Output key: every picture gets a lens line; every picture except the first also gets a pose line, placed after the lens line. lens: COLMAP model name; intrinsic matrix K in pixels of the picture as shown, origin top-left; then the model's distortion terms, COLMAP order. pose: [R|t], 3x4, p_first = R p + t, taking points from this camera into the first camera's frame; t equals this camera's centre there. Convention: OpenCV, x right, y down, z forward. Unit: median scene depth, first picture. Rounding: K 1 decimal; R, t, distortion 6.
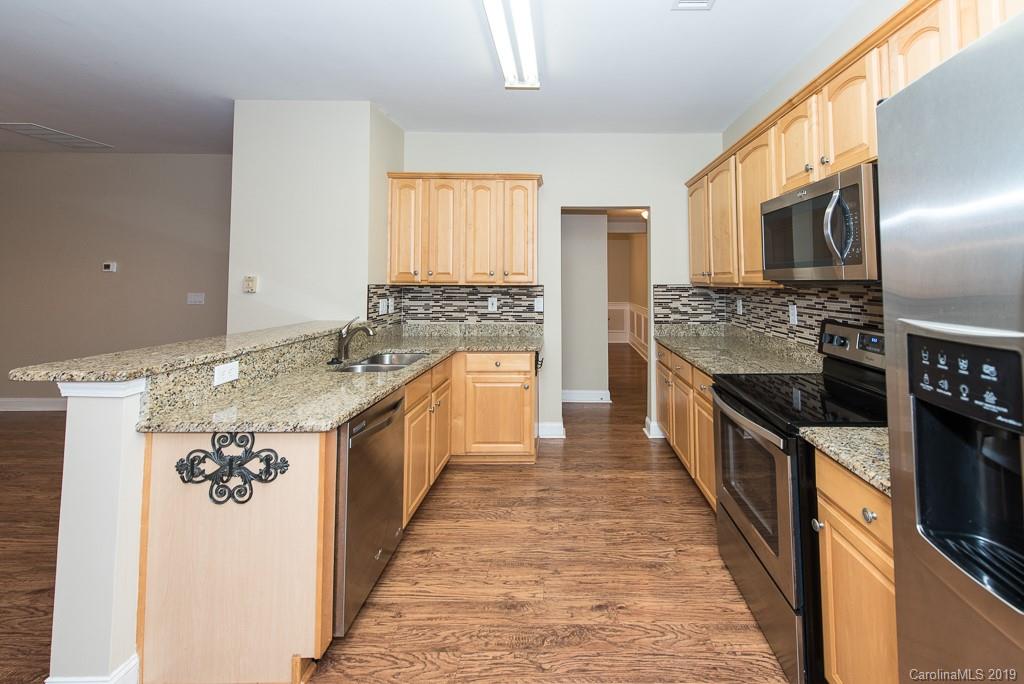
lens RADIAL K [[417.7, 0, 549.7], [0, 417.7, 263.1], [0, 0, 1]] dist [0.002287, 0.000140]
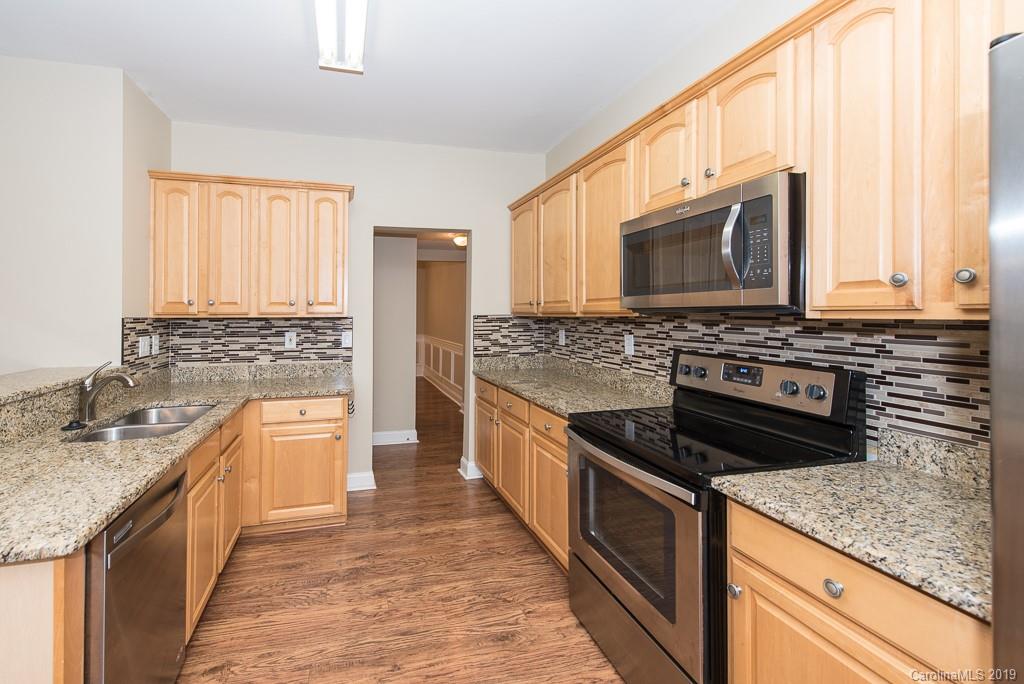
lens RADIAL K [[424.9, 0, 429.3], [0, 424.9, 306.2], [0, 0, 1]] dist [0.005370, -0.000368]
pose [[0.973897, -0.003068, 0.226970, -0.069114], [-0.002784, 0.999672, 0.025459, 0.009250], [-0.226974, -0.025426, 0.973569, 0.125522]]
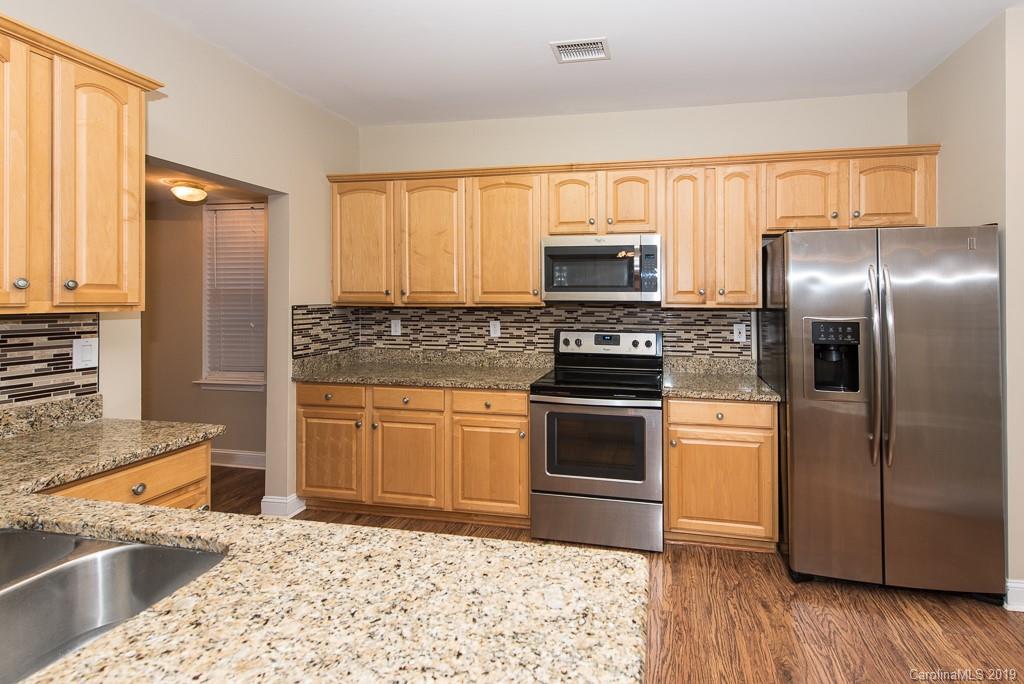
lens RADIAL K [[448.3, 0, 587.0], [0, 448.3, 299.9], [0, 0, 1]] dist [0.009299, -0.000717]
pose [[0.154345, -0.005217, 0.988003, -0.511753], [-0.045197, 0.998902, 0.012336, 0.011206], [-0.986983, -0.046559, 0.153940, 0.446758]]
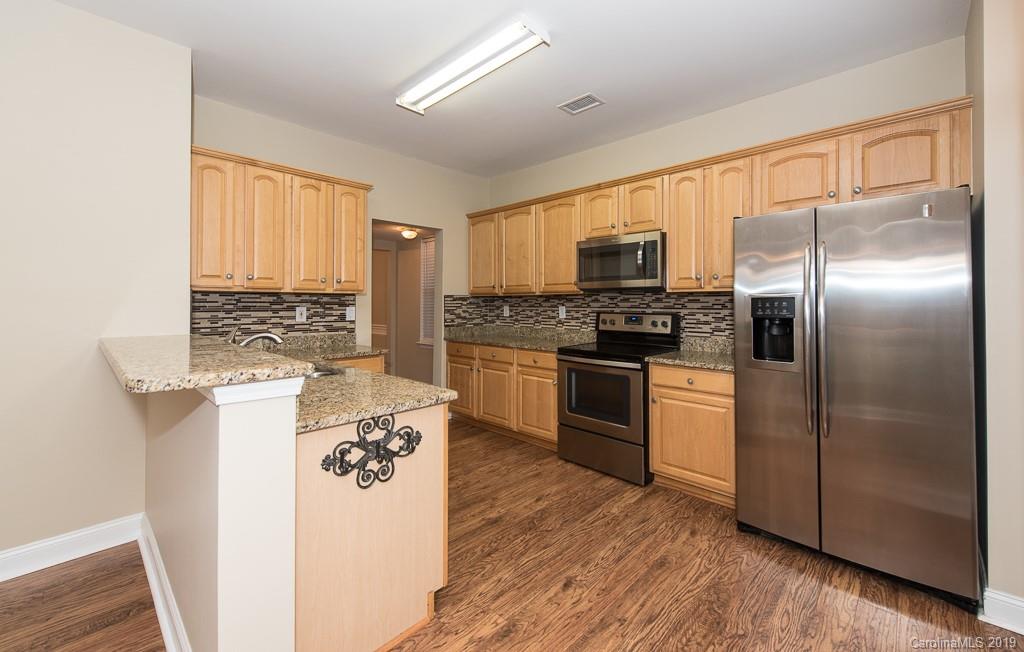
lens RADIAL K [[422.4, 0, 510.2], [0, 422.4, 301.8], [0, 0, 1]] dist [0.010926, 0.000223]
pose [[0.694053, 0.000610, 0.719924, -0.580984], [-0.030677, 0.999116, 0.028728, 0.035102], [-0.719270, -0.042024, 0.693458, 0.020527]]
